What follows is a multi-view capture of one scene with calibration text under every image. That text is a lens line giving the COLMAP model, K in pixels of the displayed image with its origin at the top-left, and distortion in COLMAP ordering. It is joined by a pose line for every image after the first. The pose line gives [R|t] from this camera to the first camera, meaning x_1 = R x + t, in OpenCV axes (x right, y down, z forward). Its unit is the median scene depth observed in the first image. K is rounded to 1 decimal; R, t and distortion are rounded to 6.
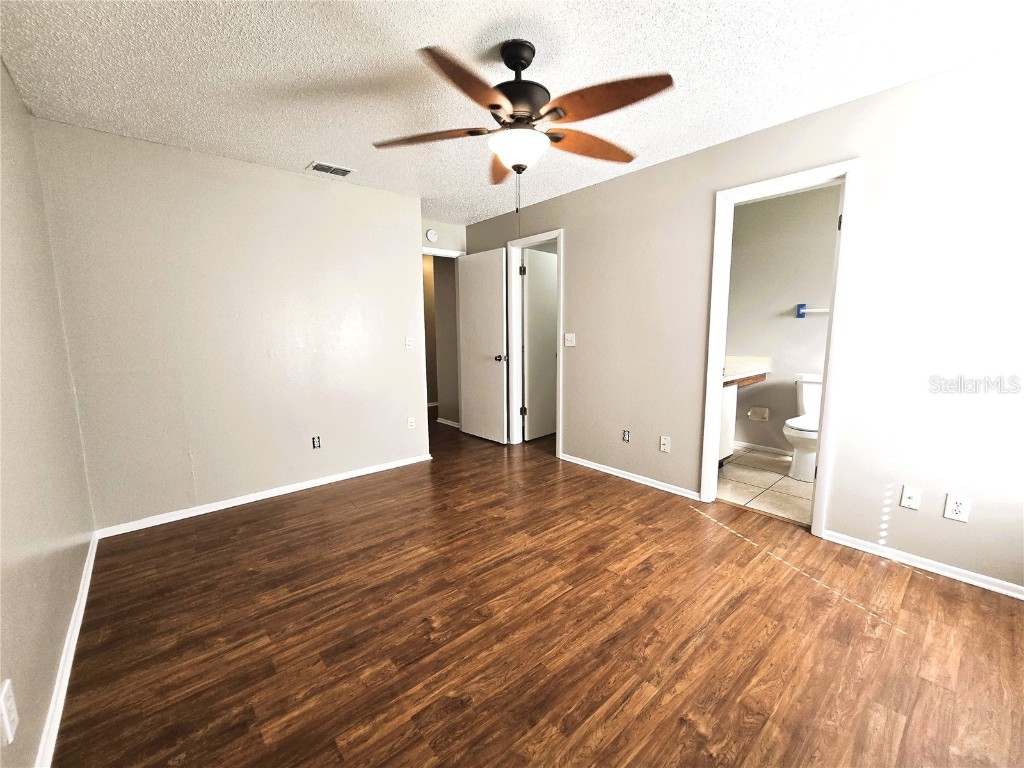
lens RADIAL K [[421.6, 0, 505.7], [0, 421.6, 384.6], [0, 0, 1]] dist [-0.006959, 0.000748]
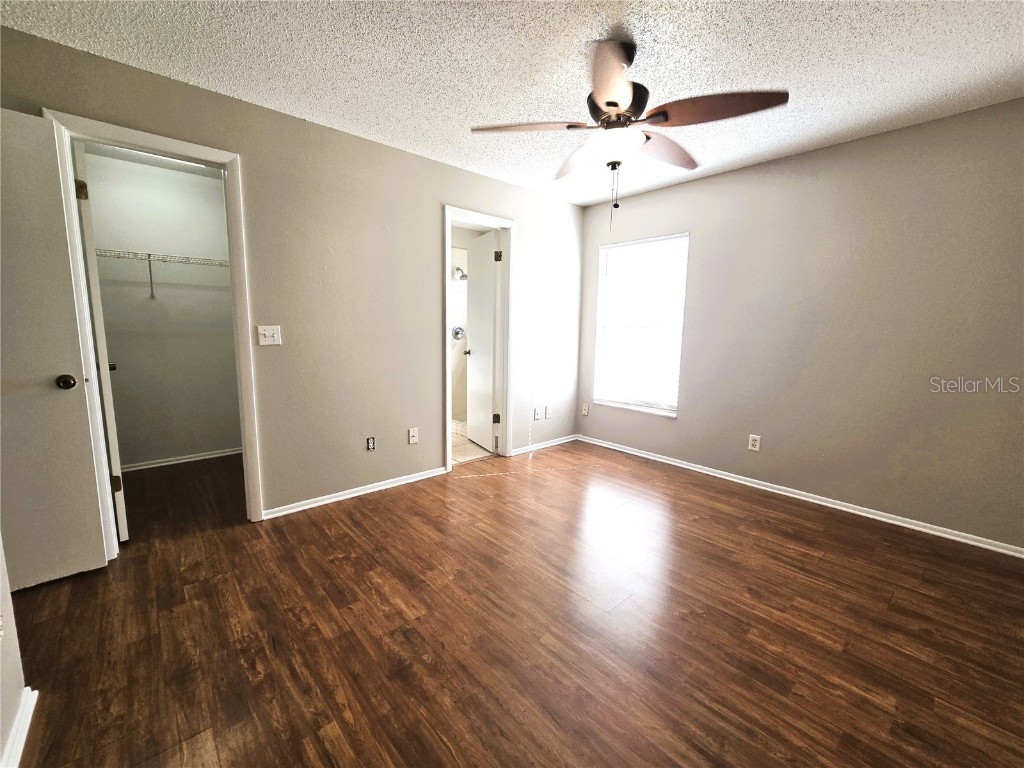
lens RADIAL K [[414.2, 0, 509.2], [0, 414.2, 389.7], [0, 0, 1]] dist [-0.002436, 0.000631]
pose [[-0.012922, -0.140319, 0.990022, -0.741955], [0.118515, 0.982911, 0.140858, -0.101790], [-0.992868, 0.119153, 0.003929, 0.930874]]
